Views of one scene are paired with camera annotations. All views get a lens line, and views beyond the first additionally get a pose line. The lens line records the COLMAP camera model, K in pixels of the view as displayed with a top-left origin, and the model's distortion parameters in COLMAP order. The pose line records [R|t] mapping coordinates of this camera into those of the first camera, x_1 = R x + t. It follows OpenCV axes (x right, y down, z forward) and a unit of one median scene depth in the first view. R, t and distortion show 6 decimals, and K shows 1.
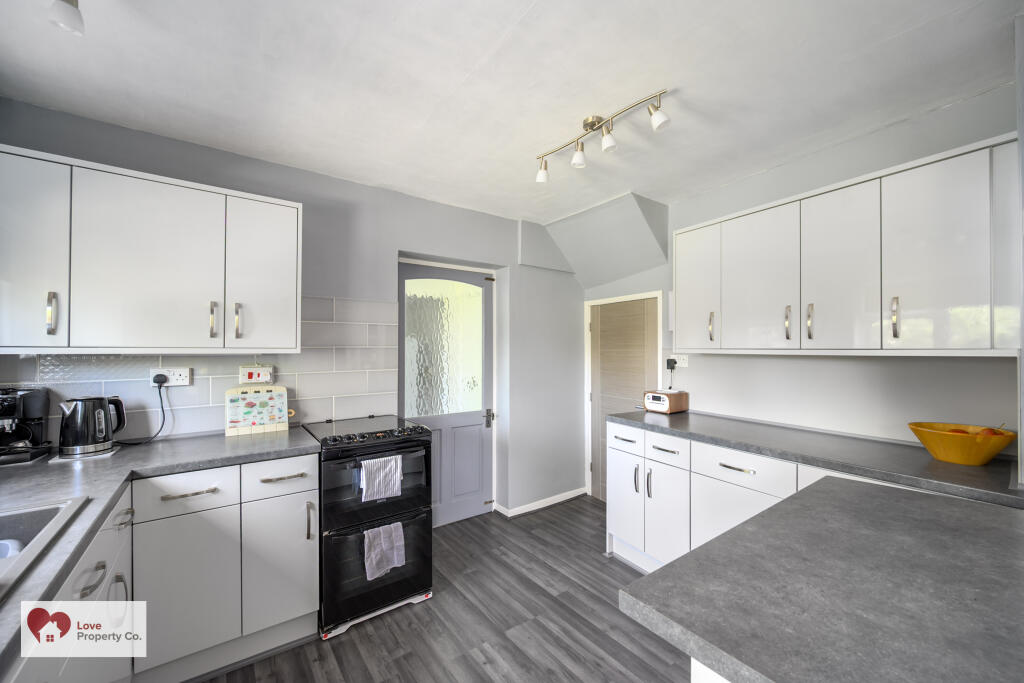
lens RADIAL K [[397.8, 0, 511.3], [0, 397.8, 349.2], [0, 0, 1]] dist [0.003185, 0.000271]
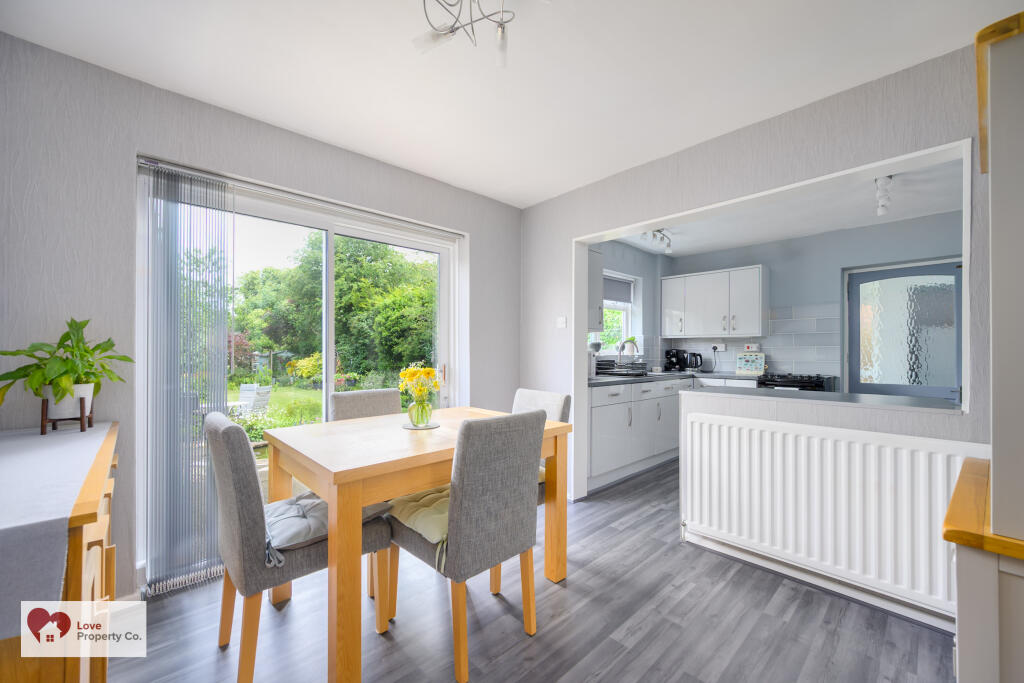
lens RADIAL K [[397.8, 0, 511.2], [0, 397.8, 344.1], [0, 0, 1]] dist [0.003185, 0.000271]
pose [[0.116910, -0.004732, -0.993131, 1.378080], [0.008897, 0.999954, -0.003717, 0.046852], [0.993103, -0.008402, 0.116946, -0.533389]]
